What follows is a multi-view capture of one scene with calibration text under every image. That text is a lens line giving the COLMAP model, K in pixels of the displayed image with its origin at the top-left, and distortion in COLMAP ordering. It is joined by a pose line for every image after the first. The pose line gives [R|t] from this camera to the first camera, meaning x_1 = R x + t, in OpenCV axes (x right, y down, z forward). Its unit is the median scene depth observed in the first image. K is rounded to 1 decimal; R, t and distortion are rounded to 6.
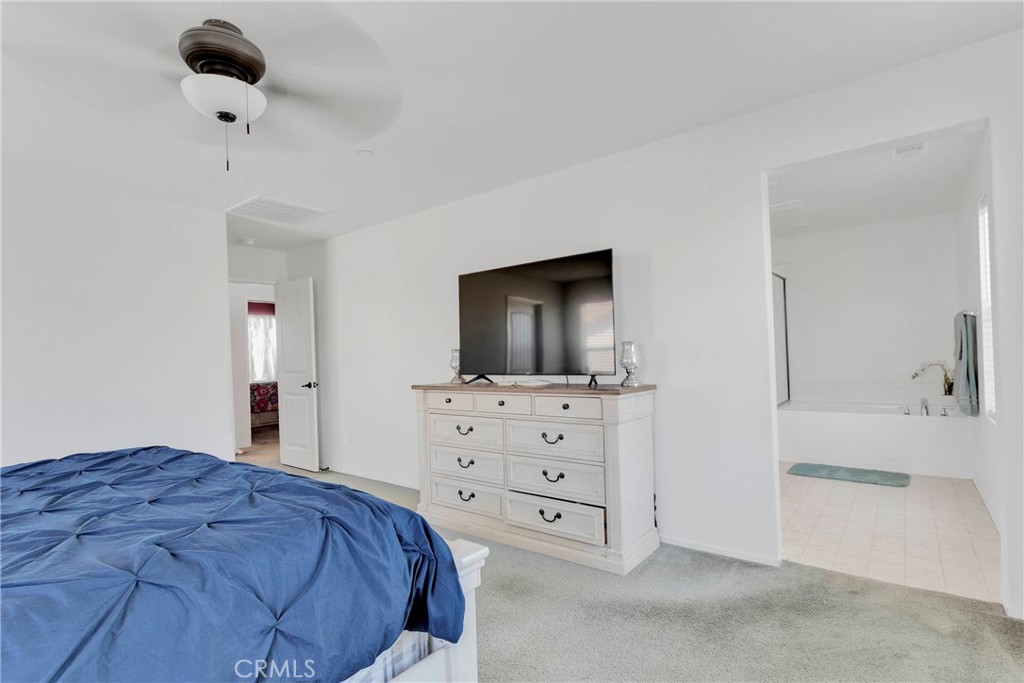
lens RADIAL K [[494.5, 0, 512.2], [0, 494.5, 347.1], [0, 0, 1]] dist [0.001025, 0.000611]
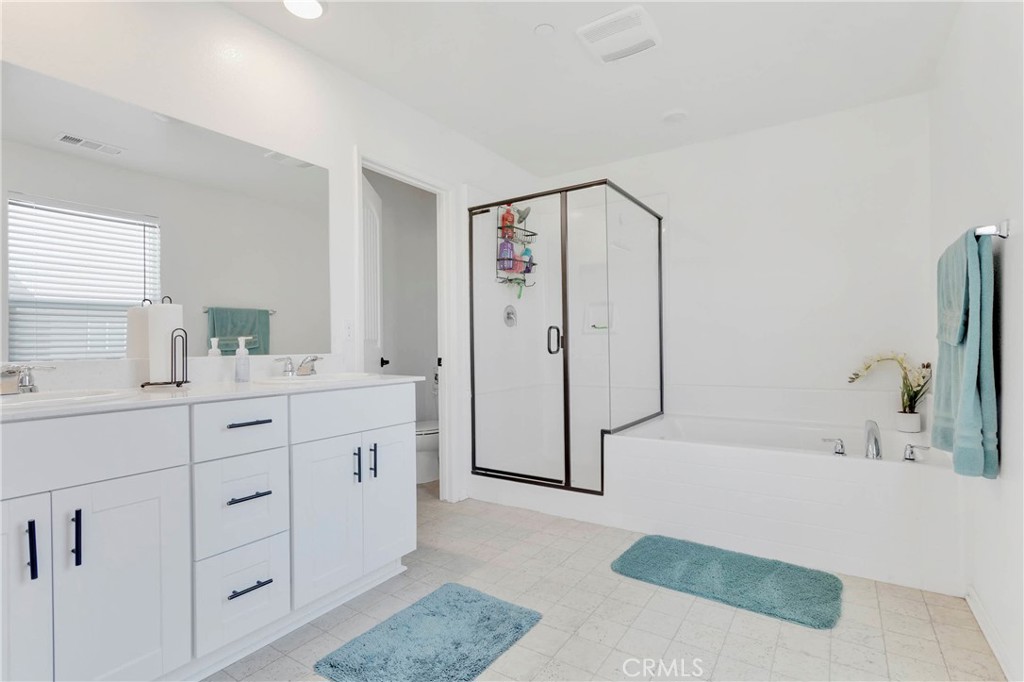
lens RADIAL K [[494.5, 0, 512.2], [0, 494.5, 346.6], [0, 0, 1]] dist [0.001025, 0.000611]
pose [[0.995598, 0.024148, 0.090563, 0.425062], [-0.025266, 0.999618, 0.011217, 0.029369], [-0.090258, -0.013455, 0.995828, 0.539122]]
